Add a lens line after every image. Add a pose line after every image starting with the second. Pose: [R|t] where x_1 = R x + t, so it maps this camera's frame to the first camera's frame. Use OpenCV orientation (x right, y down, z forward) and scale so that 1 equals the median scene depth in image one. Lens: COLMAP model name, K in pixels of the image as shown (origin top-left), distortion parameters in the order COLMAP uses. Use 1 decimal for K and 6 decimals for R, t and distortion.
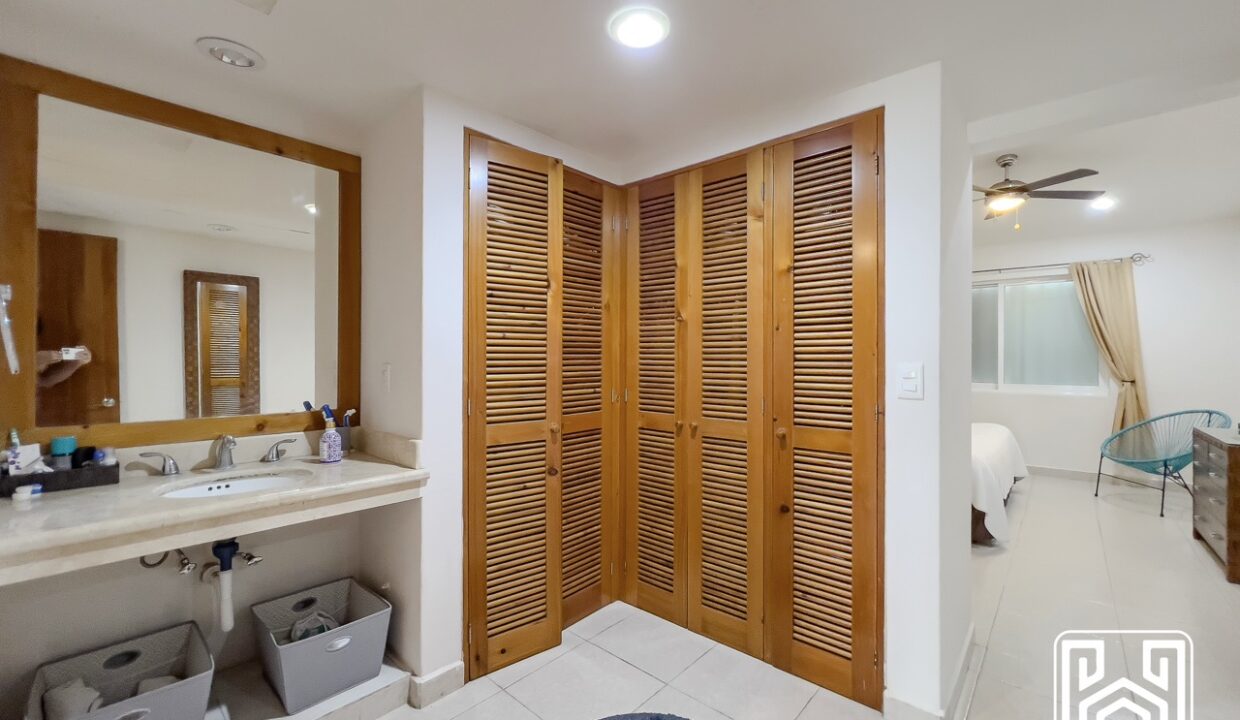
lens RADIAL K [[509.0, 0, 620.5], [0, 509.0, 352.7], [0, 0, 1]] dist [0.000061, 0.000125]
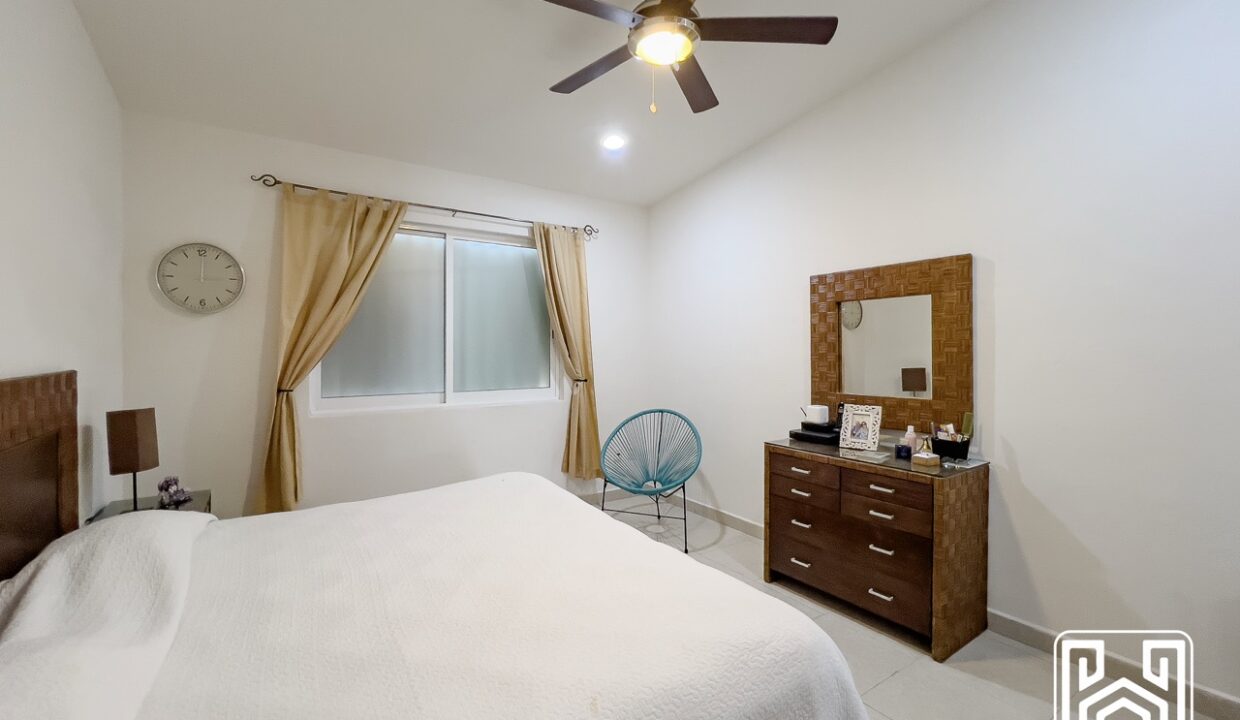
lens RADIAL K [[509.0, 0, 620.5], [0, 509.0, 352.7], [0, 0, 1]] dist [0.000061, 0.000125]
pose [[0.237178, -0.024933, 0.971146, 0.452837], [-0.008801, 0.999574, 0.027812, -0.024524], [-0.971426, -0.015144, 0.236858, 1.548361]]
